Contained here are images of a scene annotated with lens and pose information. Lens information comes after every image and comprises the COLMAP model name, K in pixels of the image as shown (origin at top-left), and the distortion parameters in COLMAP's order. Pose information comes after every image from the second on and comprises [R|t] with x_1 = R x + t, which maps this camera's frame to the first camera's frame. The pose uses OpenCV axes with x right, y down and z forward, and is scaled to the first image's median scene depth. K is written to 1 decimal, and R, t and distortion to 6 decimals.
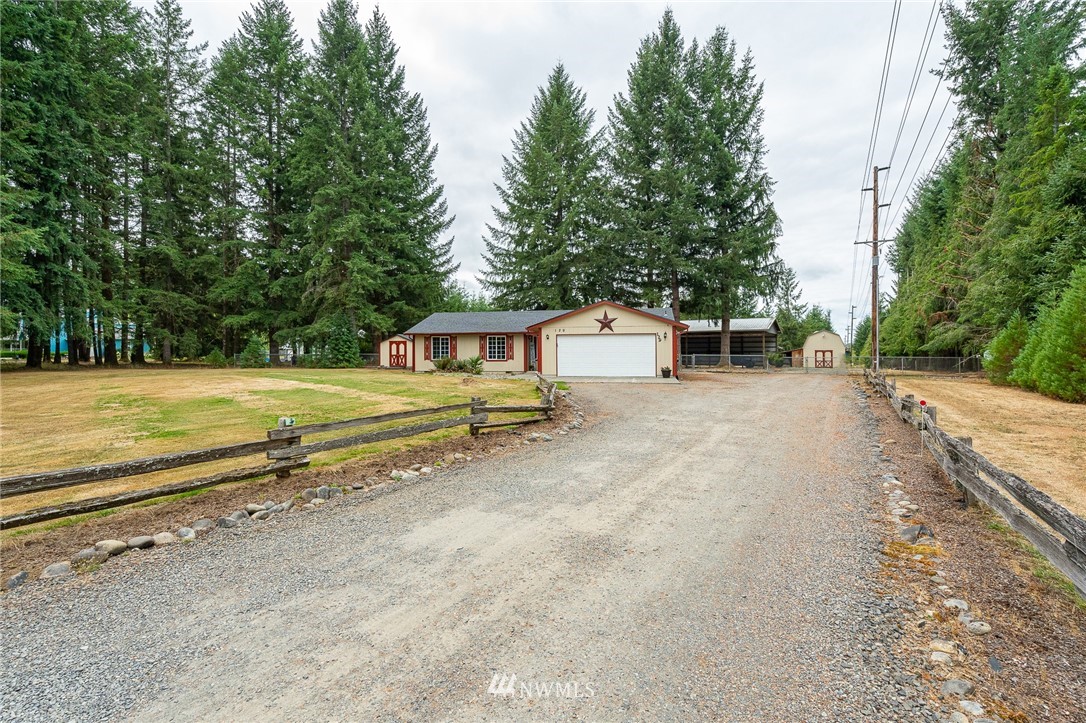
lens RADIAL K [[509.1, 0, 542.5], [0, 509.1, 337.3], [0, 0, 1]] dist [-0.018890, 0.000078]
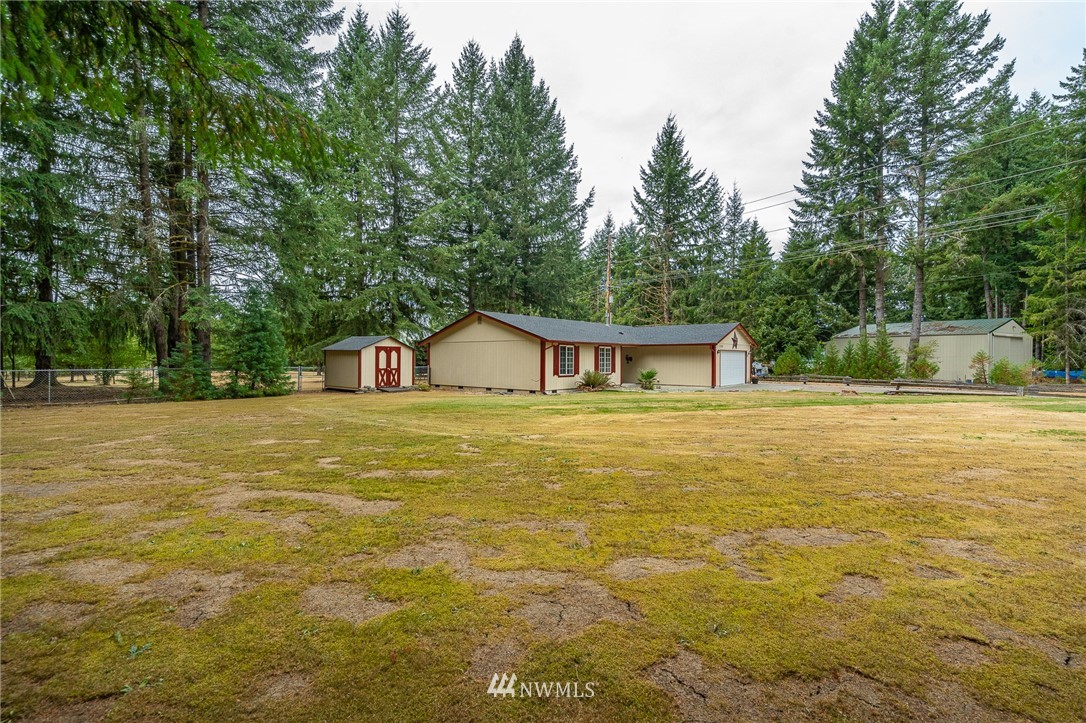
lens RADIAL K [[495.2, 0, 546.9], [0, 495.2, 357.6], [0, 0, 1]] dist [-0.001609, 0.000517]
pose [[0.465875, 0.007524, 0.884818, -0.737297], [-0.030805, 0.999496, 0.007720, 0.009890], [-0.884314, -0.030854, 0.465872, 0.541362]]
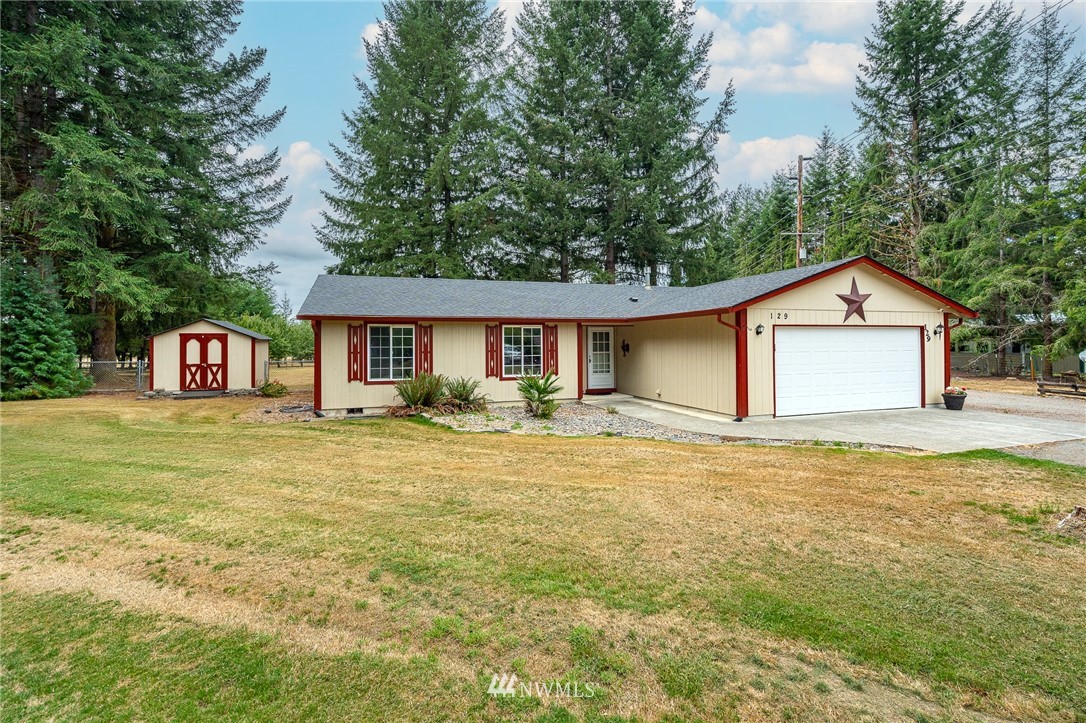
lens RADIAL K [[498.9, 0, 542.7], [0, 498.9, 339.8], [0, 0, 1]] dist [-0.002095, -0.000405]
pose [[0.869659, 0.005112, 0.493627, -0.241797], [-0.012688, 0.999847, 0.012000, 0.003453], [-0.493491, -0.016699, 0.869591, 0.468246]]
